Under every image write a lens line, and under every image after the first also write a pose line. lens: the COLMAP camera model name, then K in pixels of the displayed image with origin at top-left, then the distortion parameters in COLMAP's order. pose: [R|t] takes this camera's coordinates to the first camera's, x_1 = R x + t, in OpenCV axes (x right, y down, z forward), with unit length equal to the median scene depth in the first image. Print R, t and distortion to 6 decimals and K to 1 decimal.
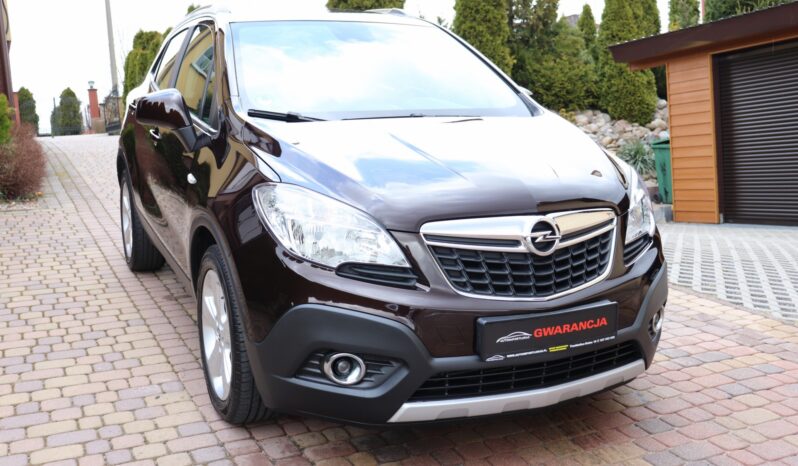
lens RADIAL K [[823.6, 0, 399.0], [0, 823.6, 233.0], [0, 0, 1]] dist [-0.073736, -0.013680]
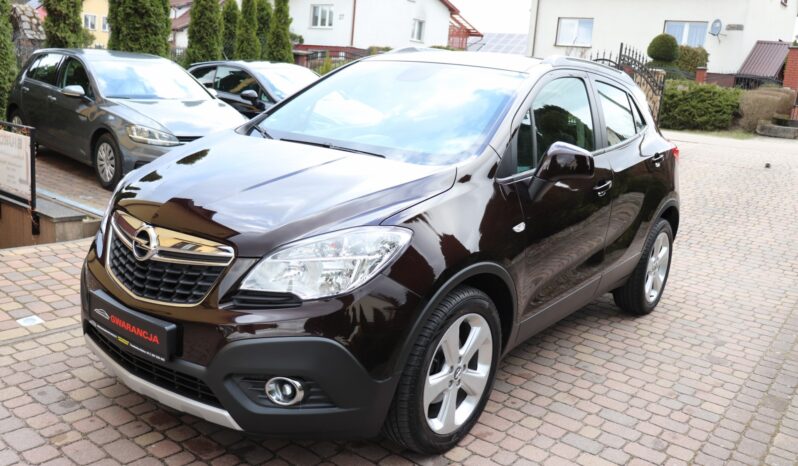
lens RADIAL K [[706.6, 0, 399.0], [0, 706.6, 233.0], [0, 0, 1]] dist [-0.070780, -0.003509]
pose [[0.450125, 0.226676, -0.863716, 1.179248], [-0.254349, 0.959724, 0.119318, -0.218125], [0.855975, 0.165977, 0.489651, 0.833526]]
